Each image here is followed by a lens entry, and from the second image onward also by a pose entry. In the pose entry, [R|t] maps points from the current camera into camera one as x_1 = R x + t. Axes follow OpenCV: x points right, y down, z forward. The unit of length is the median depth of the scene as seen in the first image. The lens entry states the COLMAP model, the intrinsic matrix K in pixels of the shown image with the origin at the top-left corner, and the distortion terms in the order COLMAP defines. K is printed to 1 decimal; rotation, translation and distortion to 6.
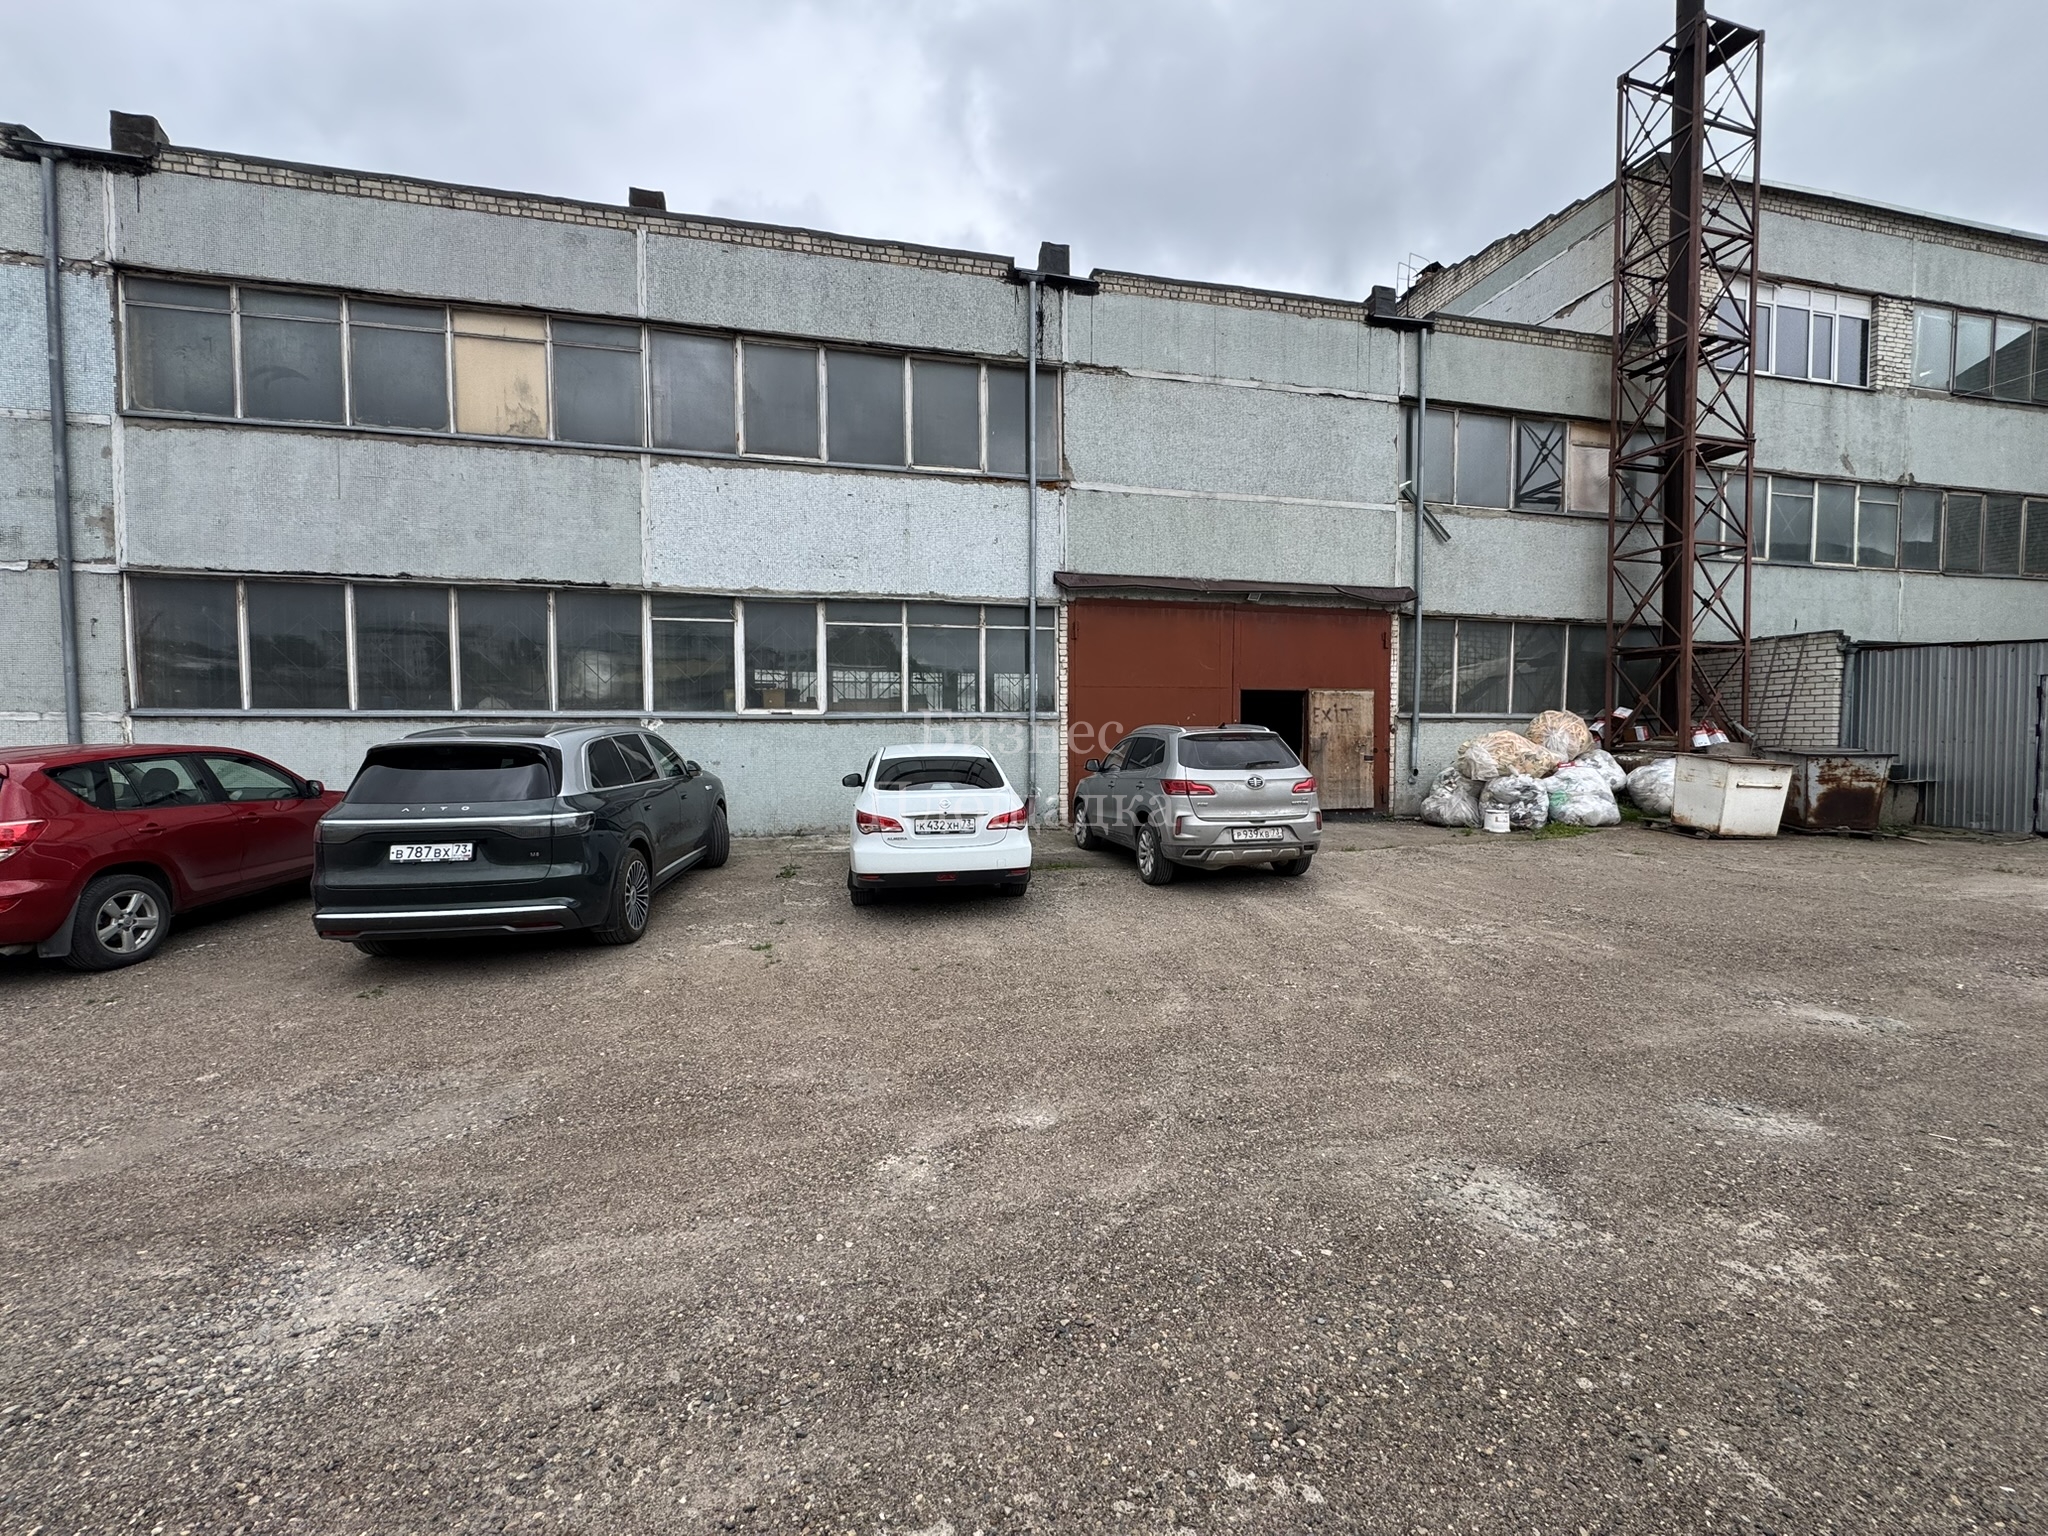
lens RADIAL K [[813.6, 0, 1018.1], [0, 813.6, 771.6], [0, 0, 1]] dist [-0.002712, 0.000315]
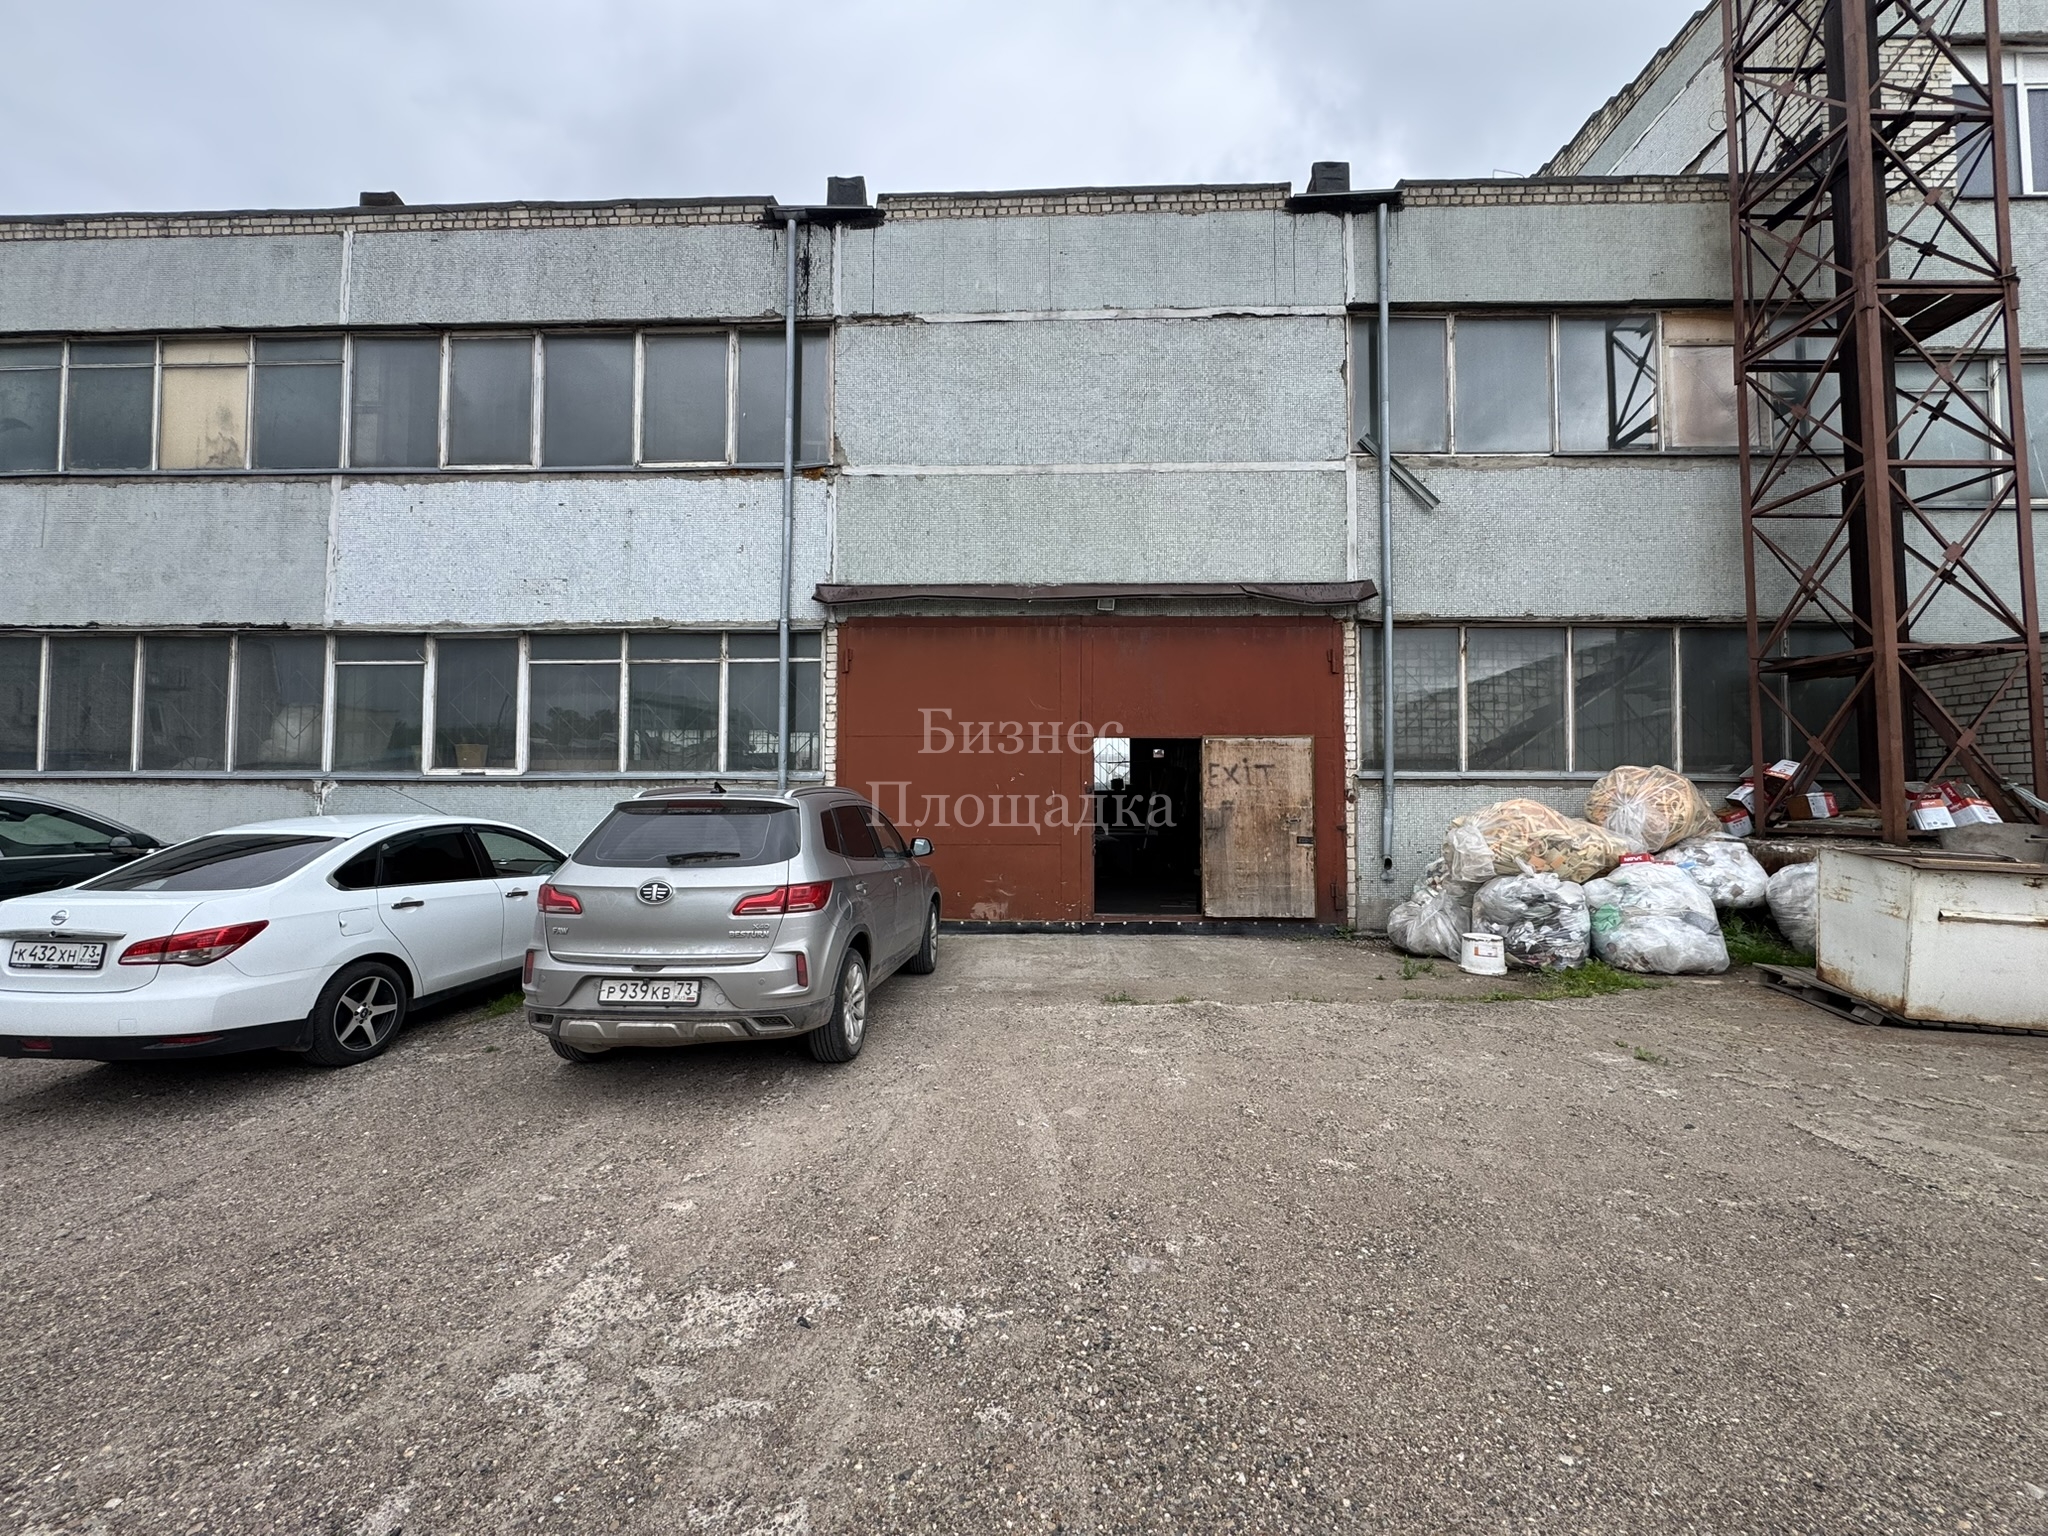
lens RADIAL K [[813.6, 0, 1024.1], [0, 813.6, 769.4], [0, 0, 1]] dist [-0.002712, 0.000315]
pose [[0.966374, -0.005399, -0.257082, 0.422995], [-0.016432, 0.996440, -0.082692, -0.017321], [0.256614, 0.084136, 0.962845, 0.344388]]
